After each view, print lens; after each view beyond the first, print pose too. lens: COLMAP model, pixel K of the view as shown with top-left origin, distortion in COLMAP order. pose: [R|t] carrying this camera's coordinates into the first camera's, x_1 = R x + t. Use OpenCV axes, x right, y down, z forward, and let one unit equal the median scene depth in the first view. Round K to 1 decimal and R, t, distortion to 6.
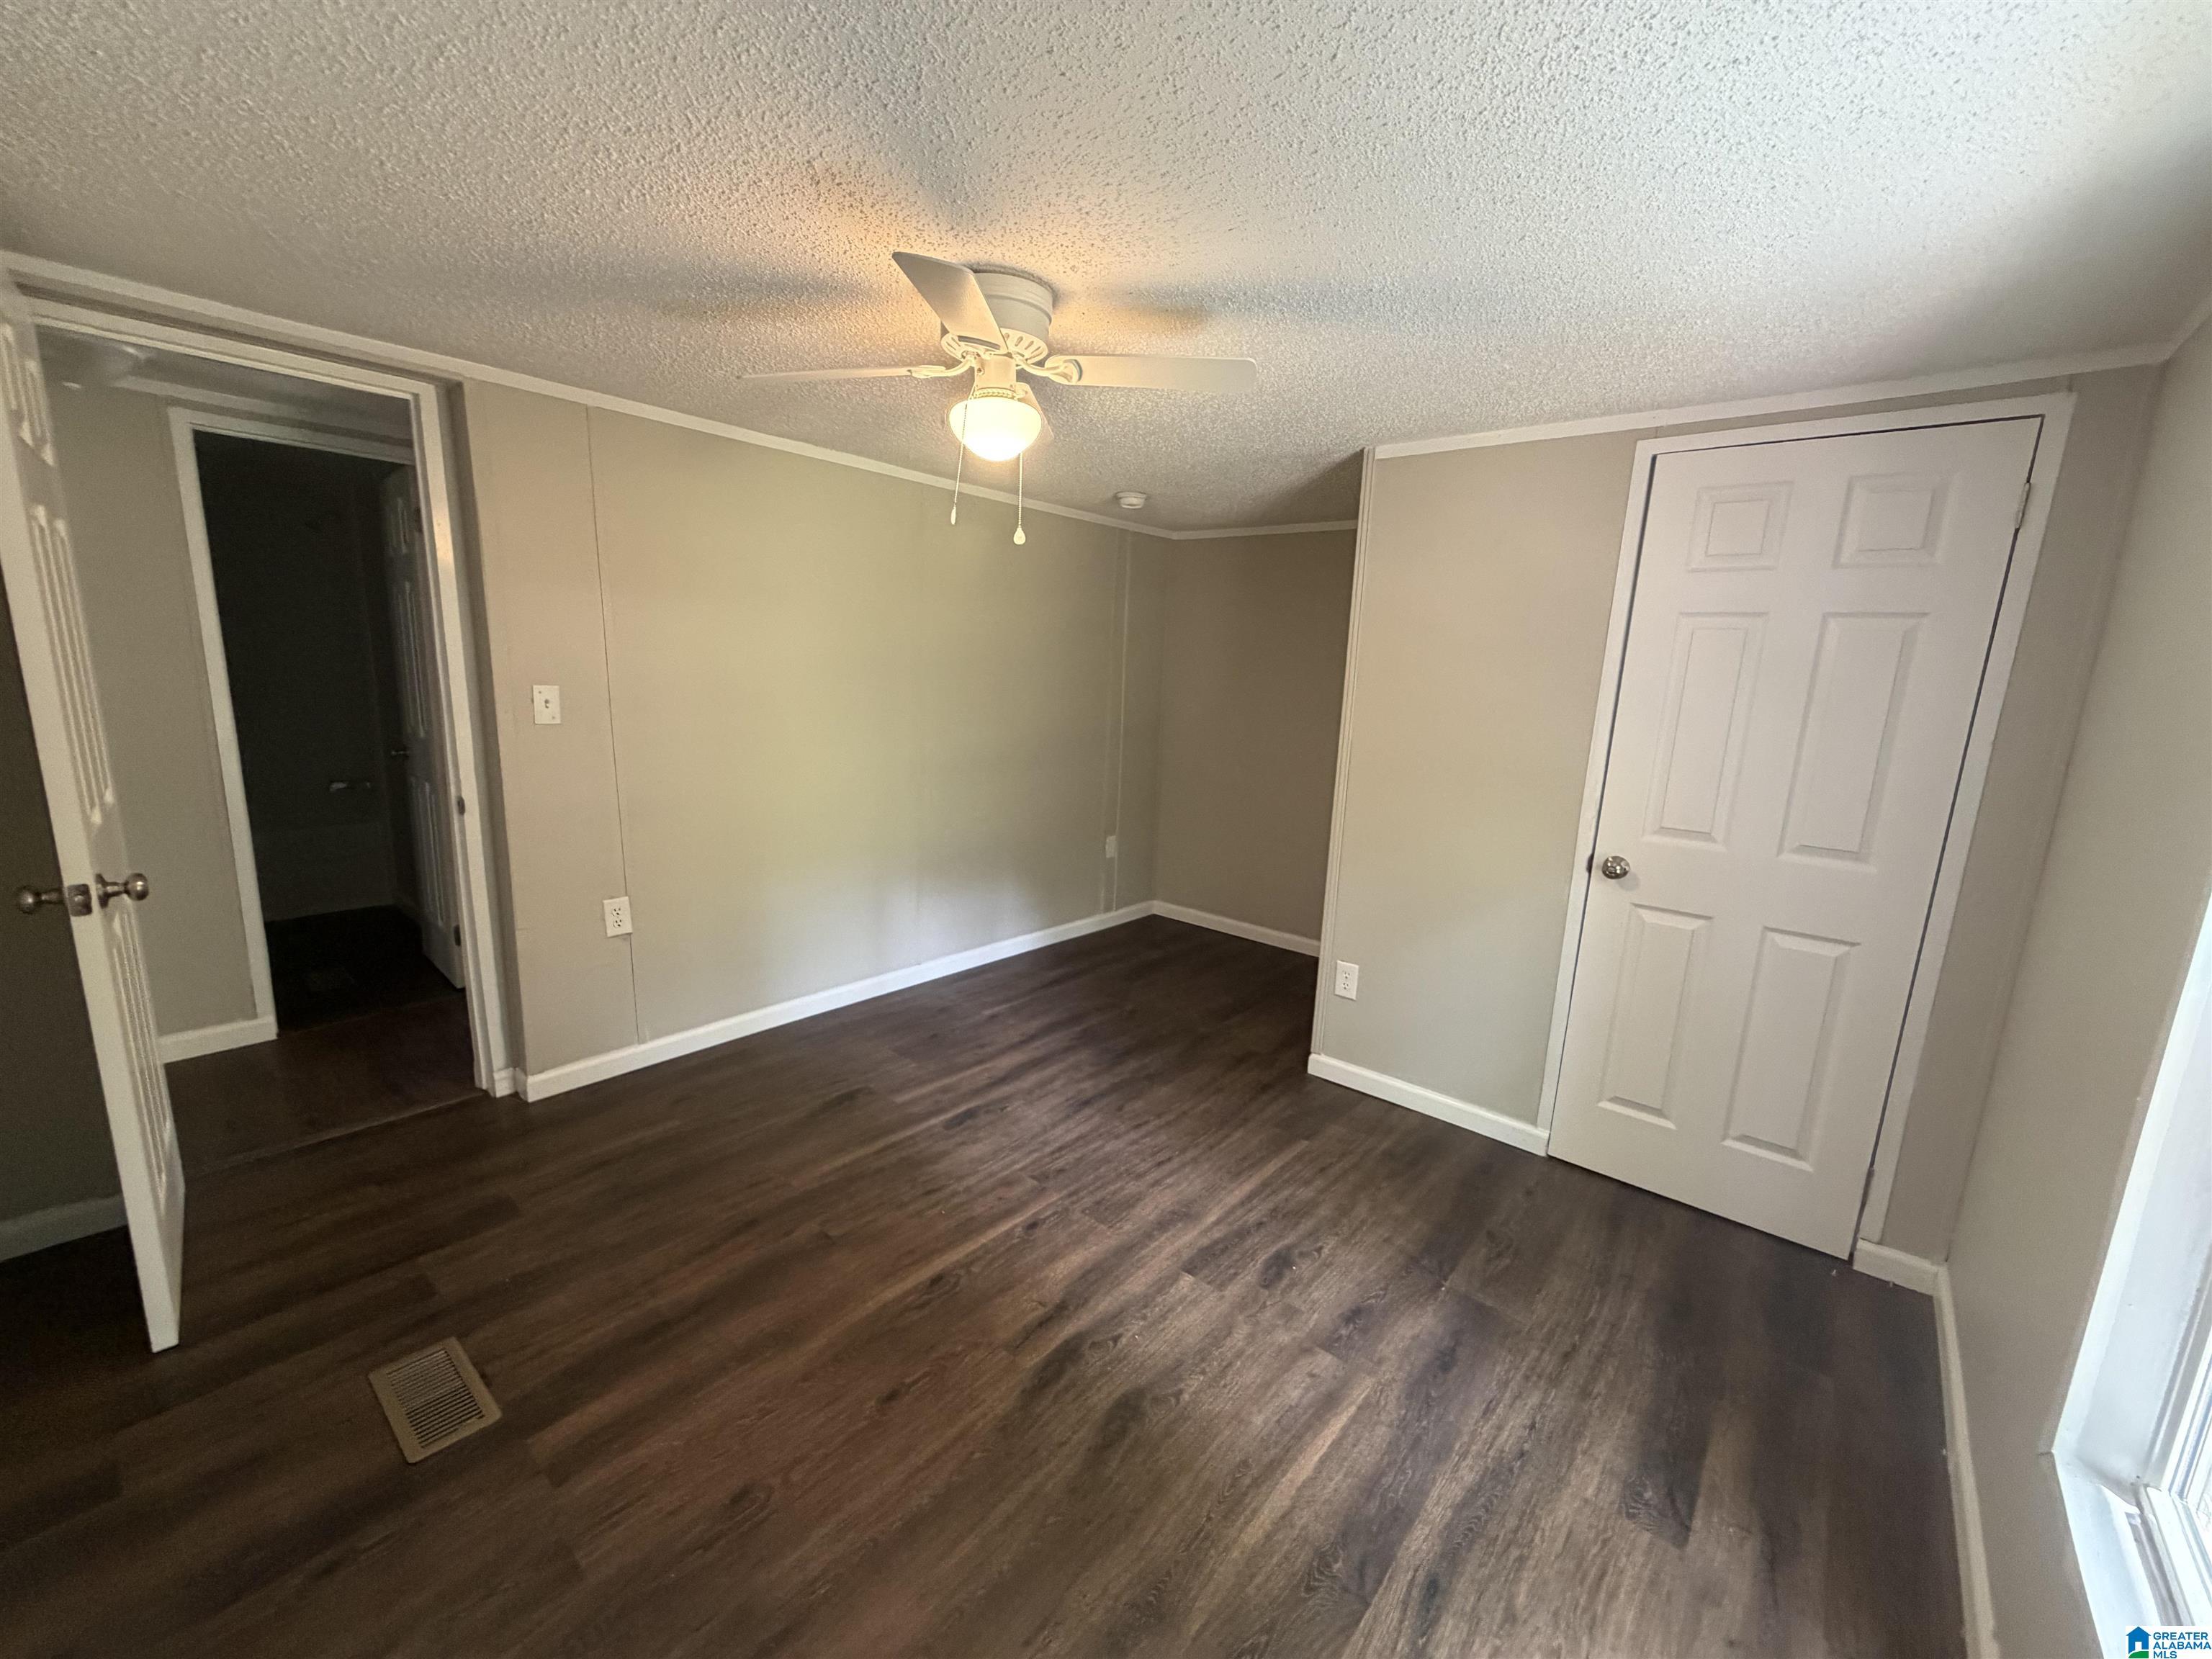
lens RADIAL K [[883.2, 0, 1098.5], [0, 883.2, 826.5], [0, 0, 1]] dist [0.002781, -0.000254]
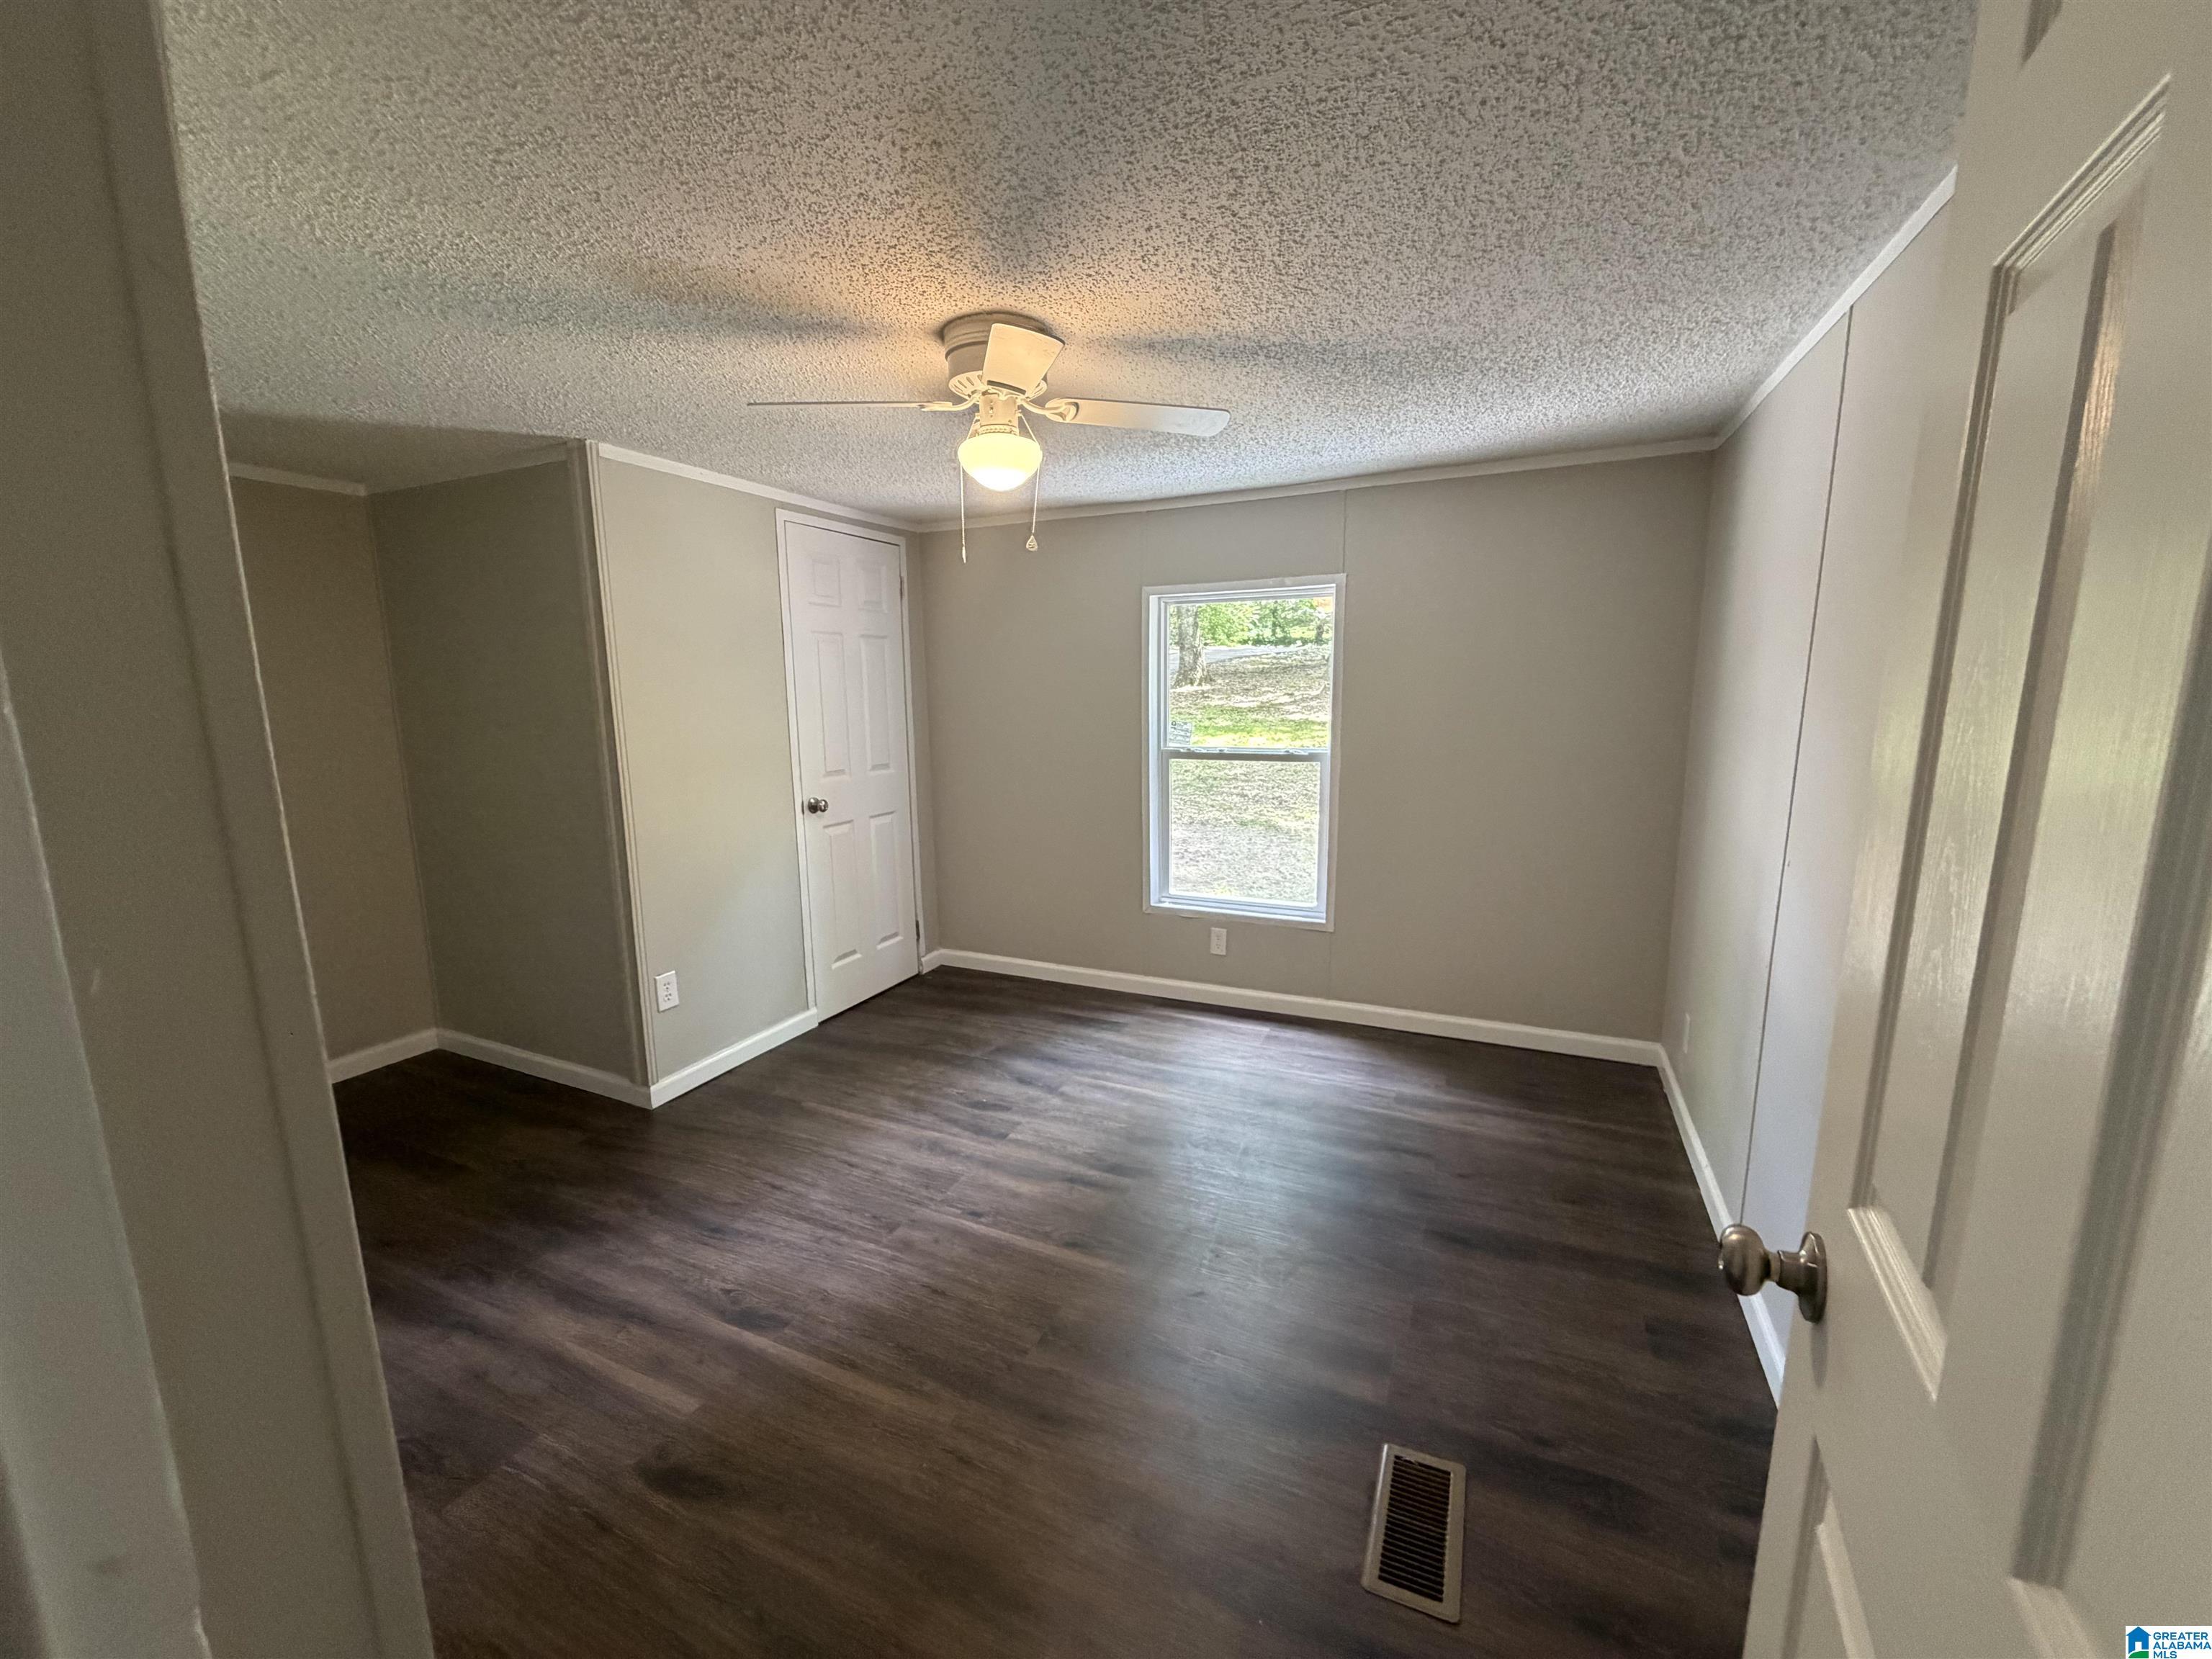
lens RADIAL K [[884.3, 0, 1097.7], [0, 884.3, 827.8], [0, 0, 1]] dist [-0.000226, -0.000016]
pose [[-0.270400, -0.192060, 0.943396, -1.058513], [0.175673, 0.953606, 0.244490, -0.221196], [-0.946585, 0.231839, -0.224115, 1.039556]]
